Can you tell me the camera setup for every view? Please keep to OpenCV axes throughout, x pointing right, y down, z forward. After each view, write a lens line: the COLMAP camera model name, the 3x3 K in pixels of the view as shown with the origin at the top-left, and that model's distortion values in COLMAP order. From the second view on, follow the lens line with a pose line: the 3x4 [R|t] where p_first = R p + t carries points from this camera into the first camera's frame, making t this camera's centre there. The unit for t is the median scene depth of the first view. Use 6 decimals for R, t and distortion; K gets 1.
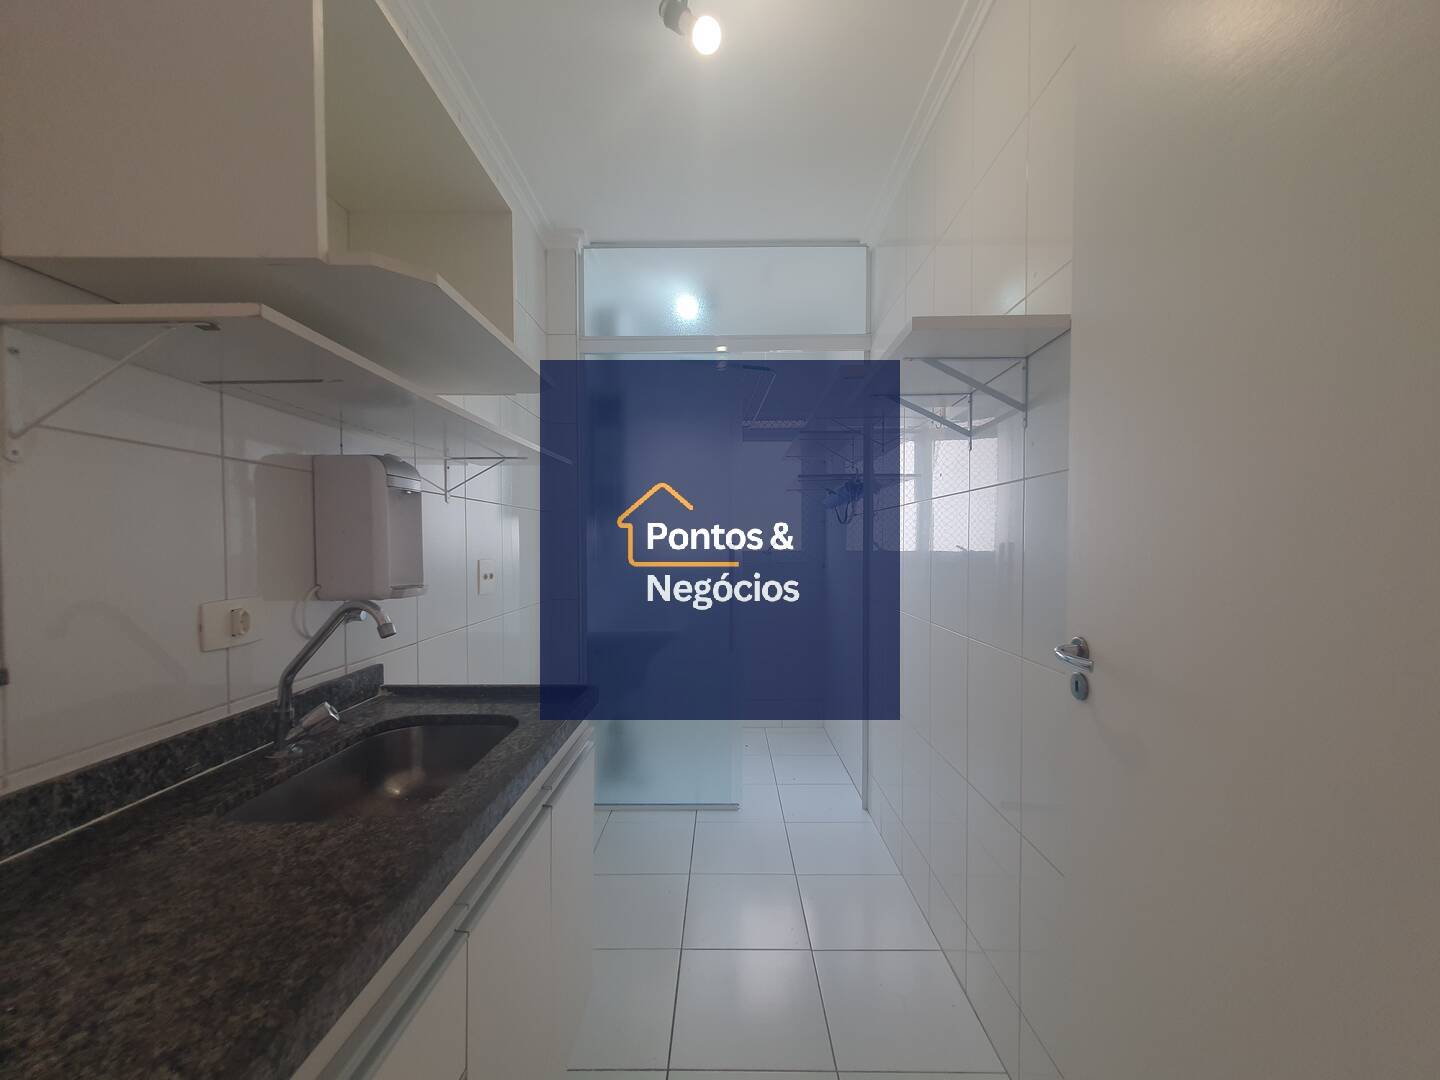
lens RADIAL K [[566.7, 0, 716.2], [0, 566.7, 543.3], [0, 0, 1]] dist [0.008201, -0.000221]
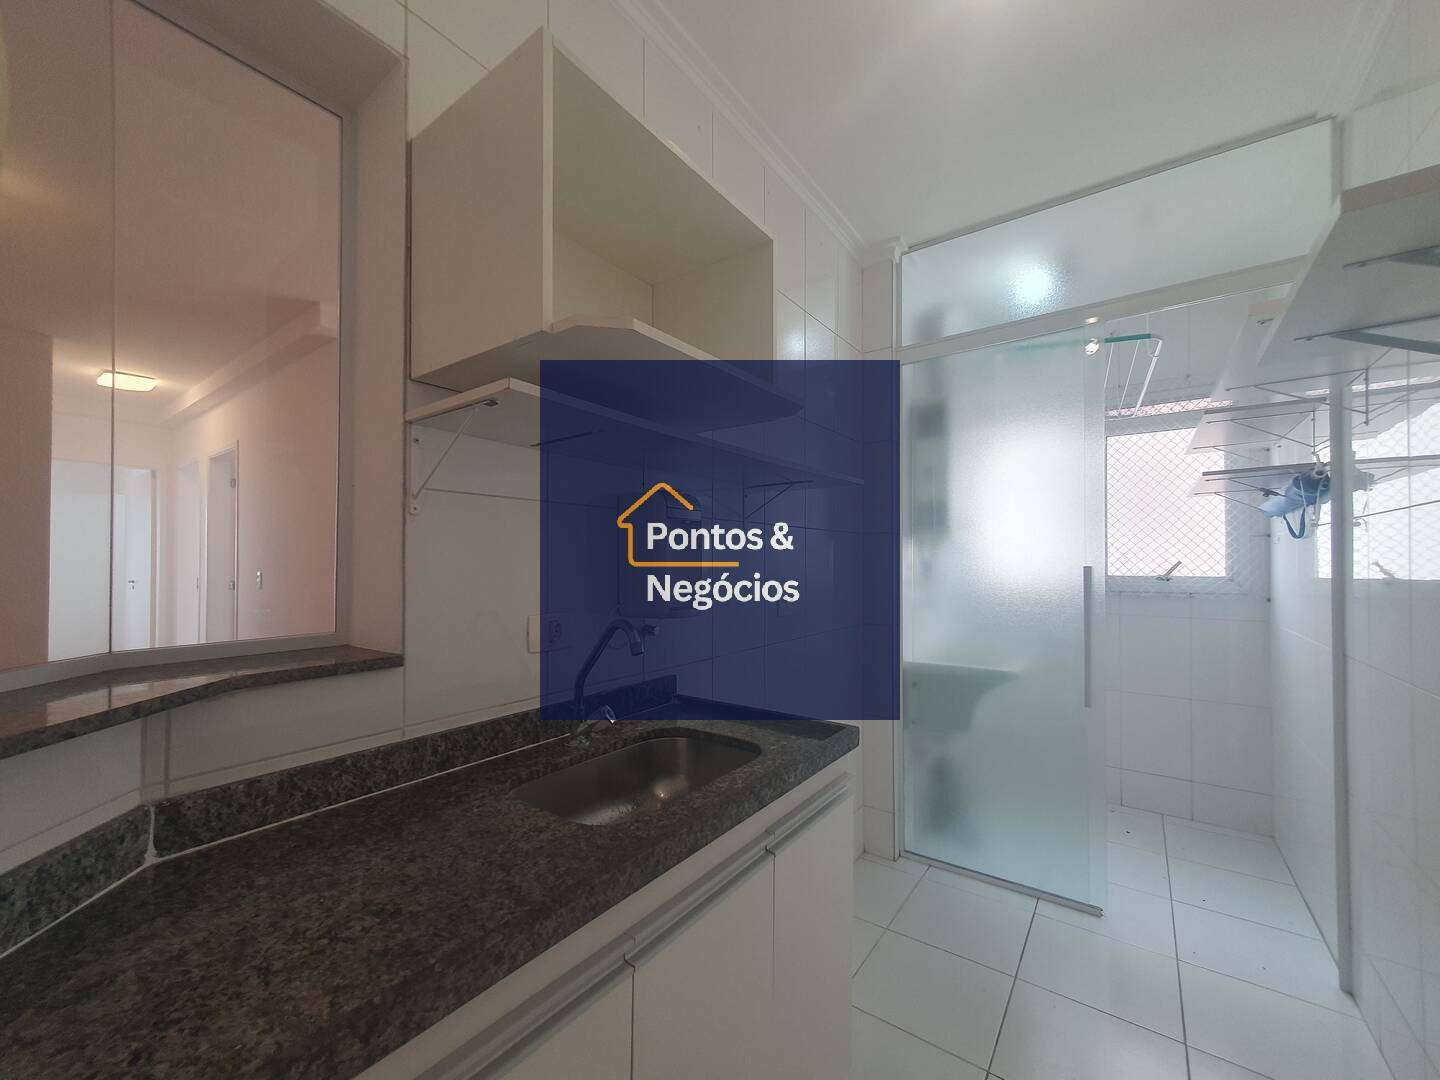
lens RADIAL K [[566.7, 0, 723.5], [0, 566.7, 546.6], [0, 0, 1]] dist [0.008201, -0.000221]
pose [[0.818175, -0.012529, -0.574833, 0.194291], [-0.003130, 0.999651, -0.026243, -0.016899], [0.574961, 0.023271, 0.817850, 0.187196]]
